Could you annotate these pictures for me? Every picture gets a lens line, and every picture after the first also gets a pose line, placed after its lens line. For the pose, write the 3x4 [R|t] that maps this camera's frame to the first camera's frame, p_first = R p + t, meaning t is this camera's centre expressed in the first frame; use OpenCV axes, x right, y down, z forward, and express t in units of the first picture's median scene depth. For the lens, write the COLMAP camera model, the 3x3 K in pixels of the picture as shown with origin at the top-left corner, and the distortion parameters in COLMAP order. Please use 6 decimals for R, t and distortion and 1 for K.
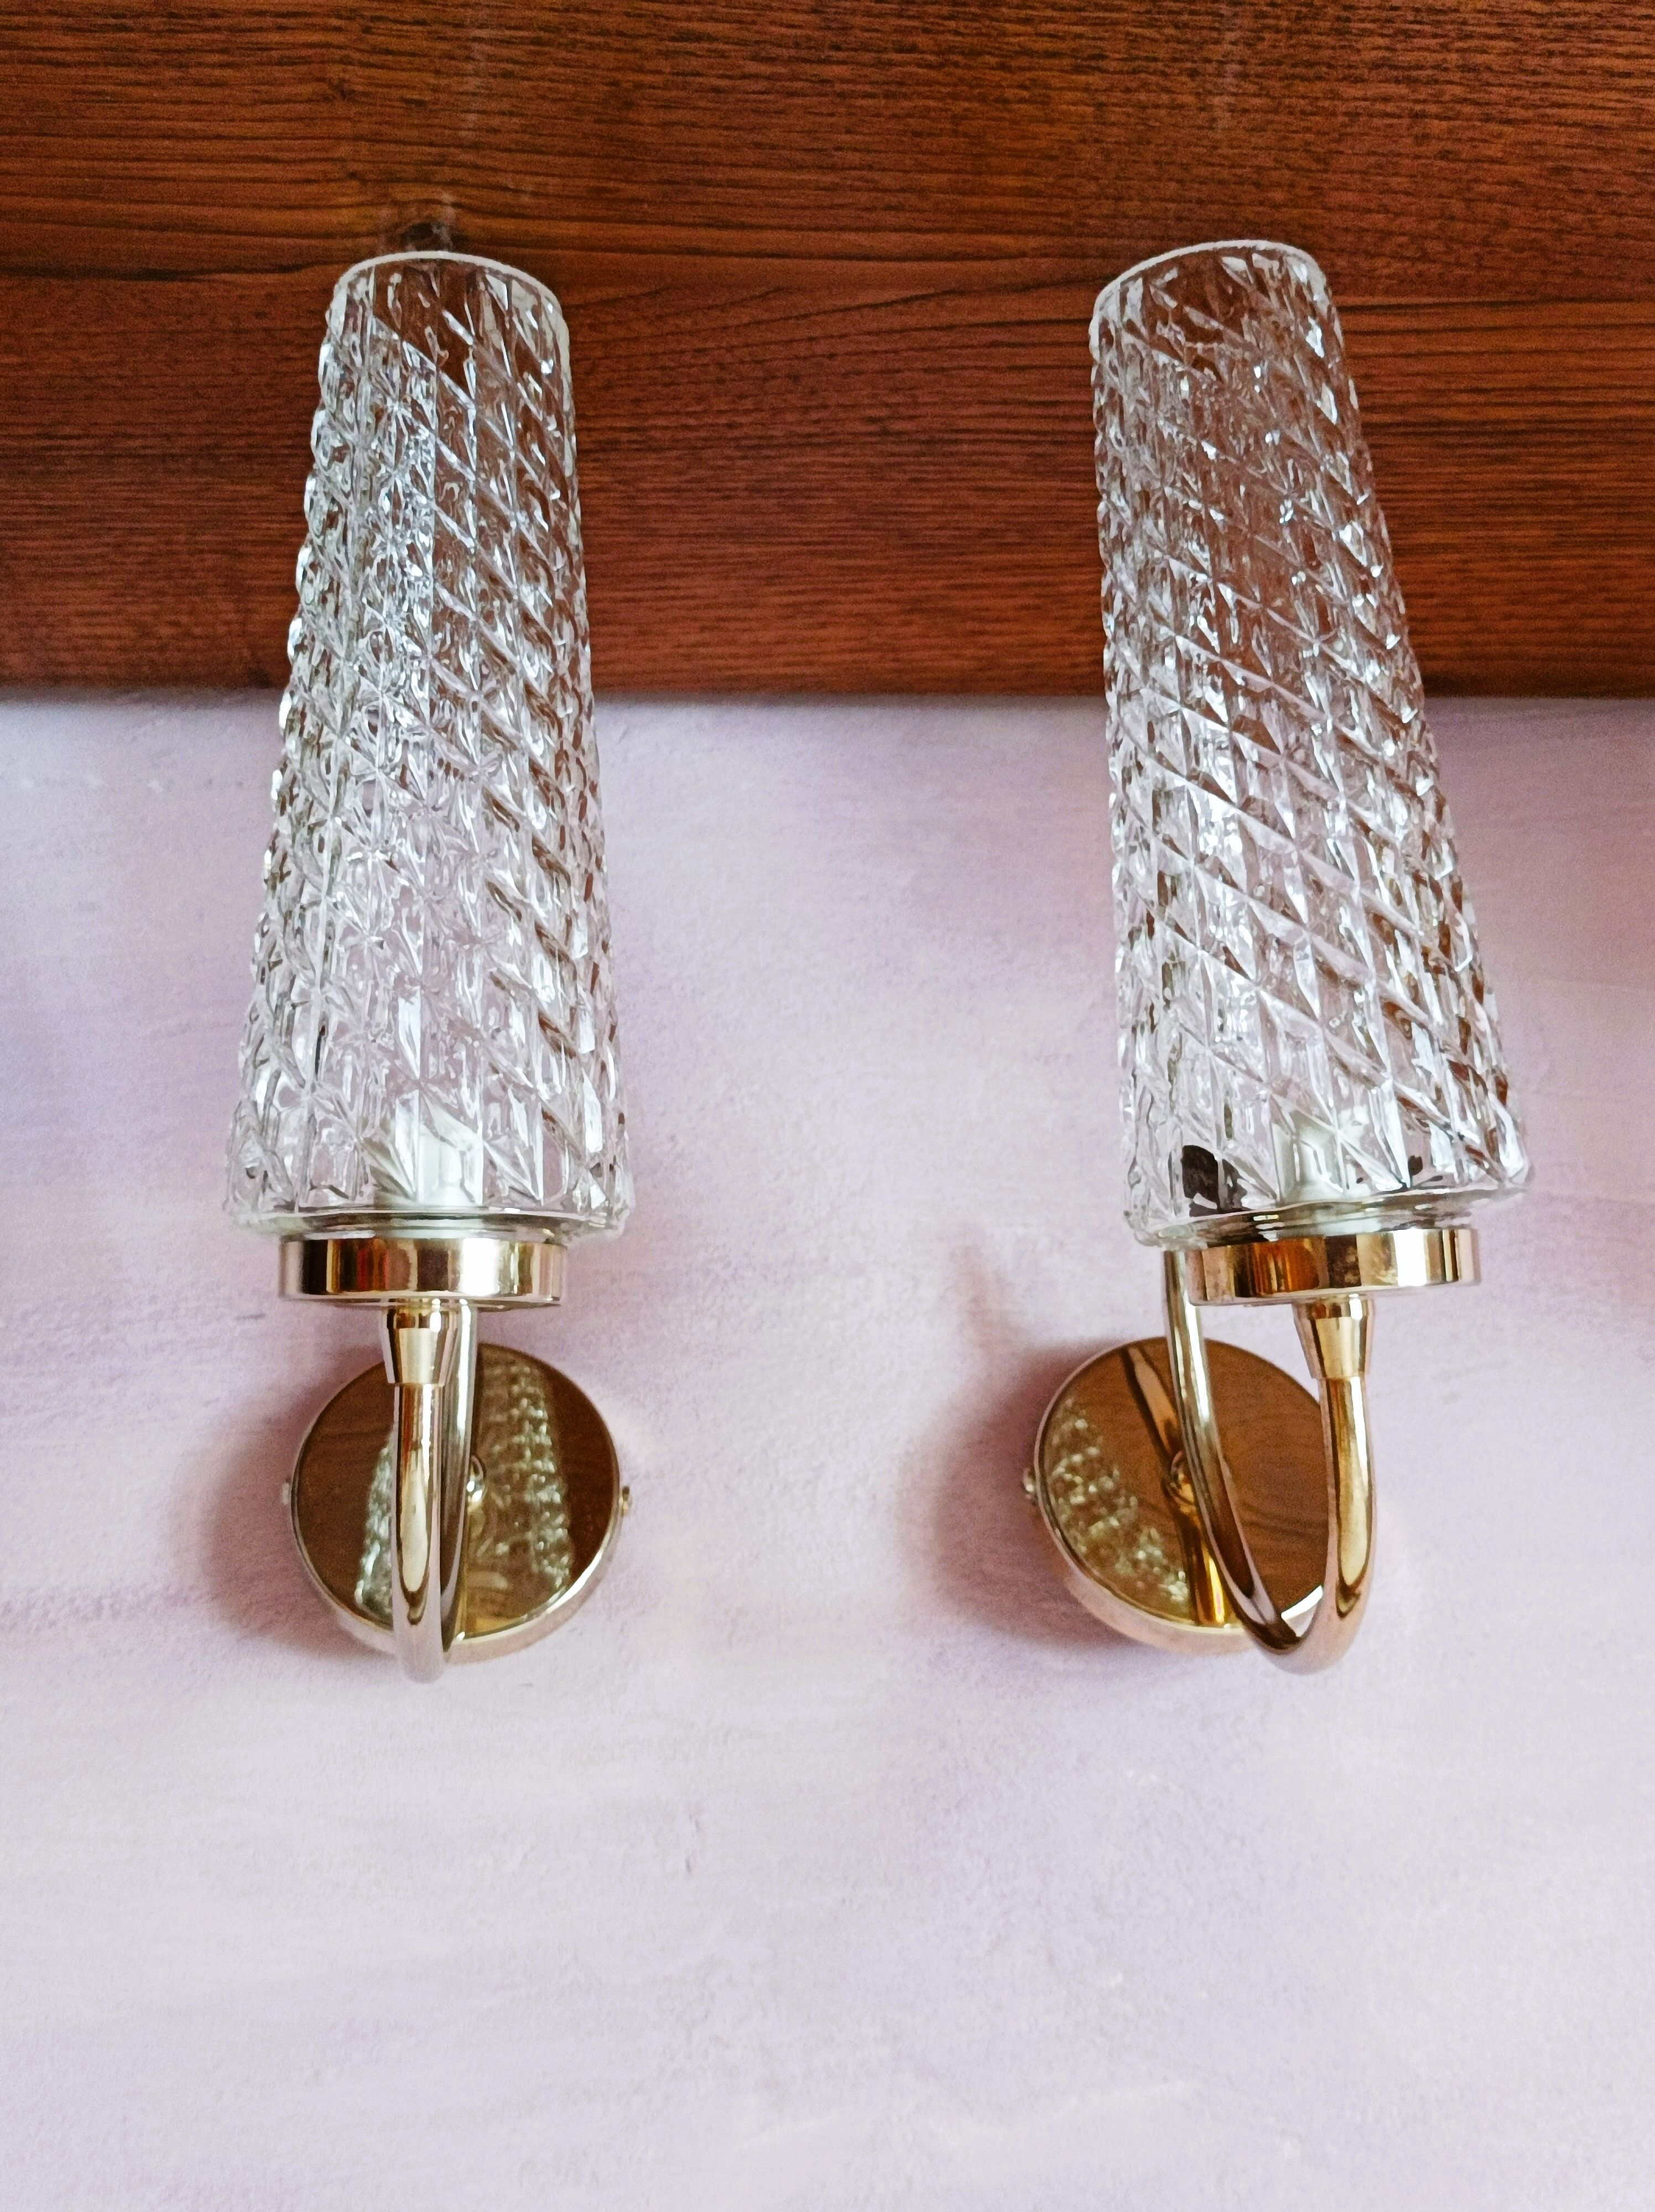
lens RADIAL K [[2328.4, 0, 808.9], [0, 2328.4, 1093.9], [0, 0, 1]] dist [-0.007159, 0.000000]
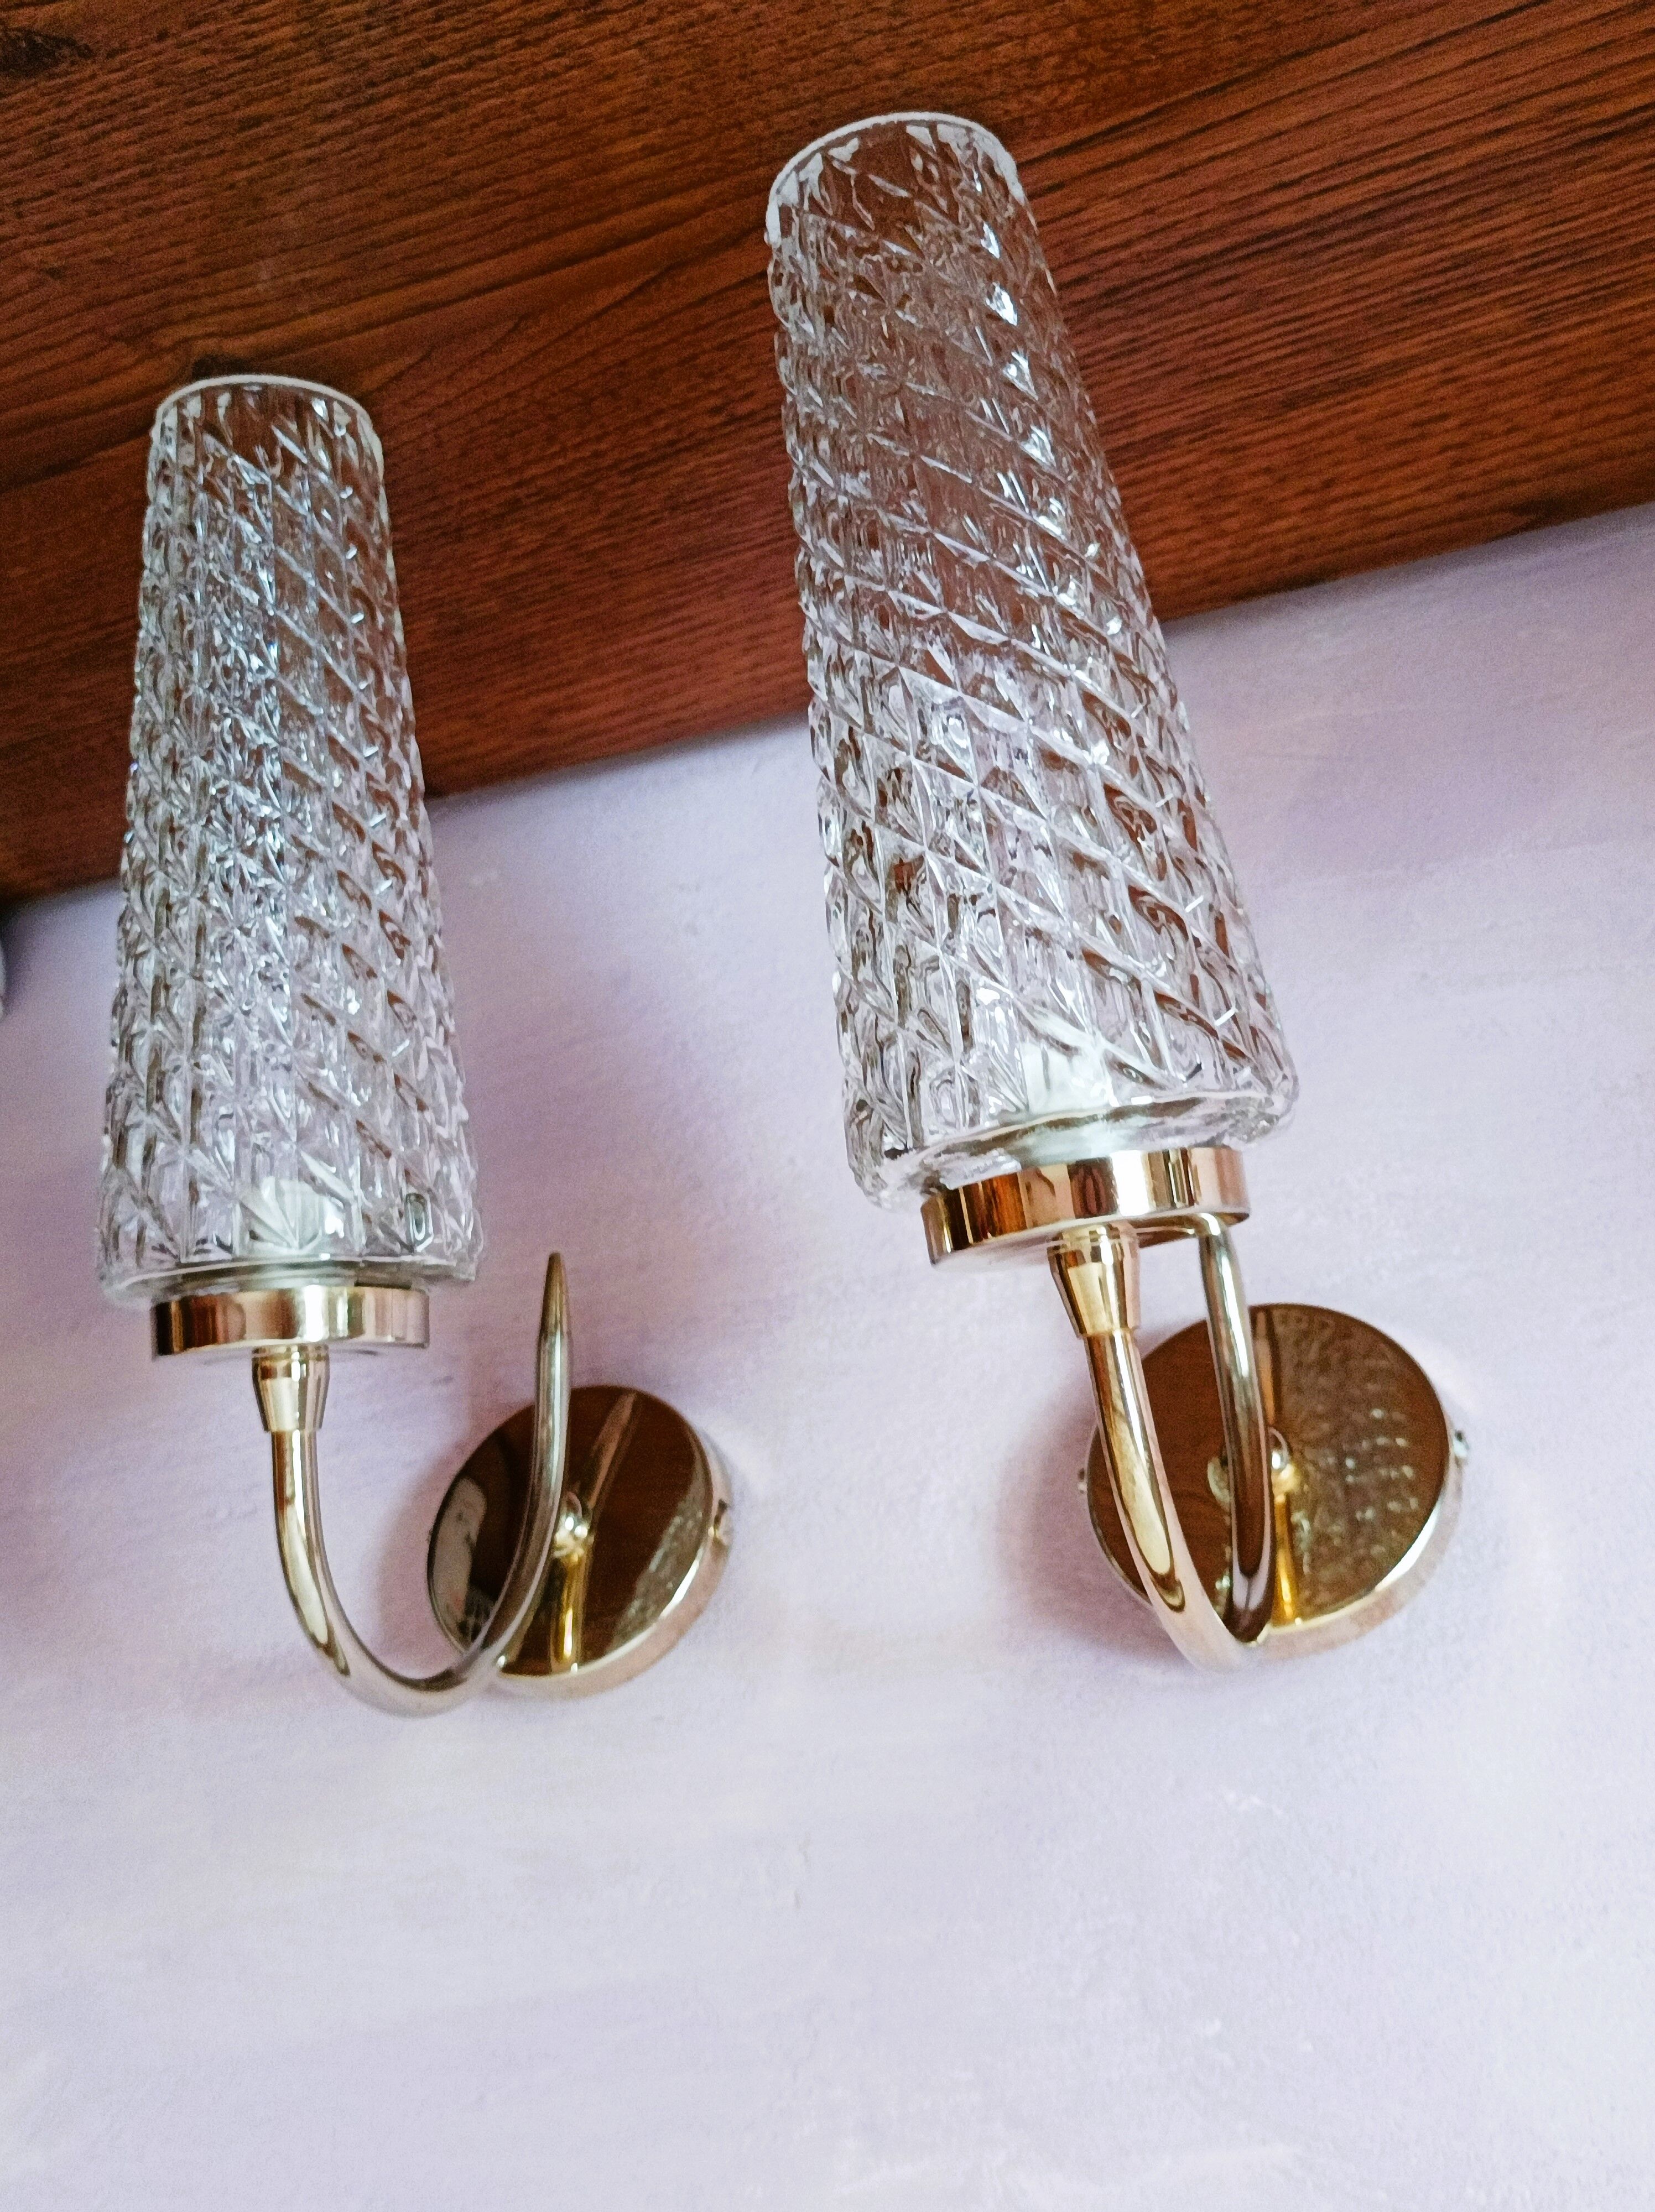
lens RADIAL K [[2328.4, 0, 814.8], [0, 2328.4, 1099.2], [0, 0, 1]] dist [-0.007159, 0.000000]
pose [[0.885284, -0.148947, -0.440554, 0.437925], [0.139099, 0.988762, -0.054773, 0.054631], [0.443762, -0.012791, 0.896054, 0.132779]]
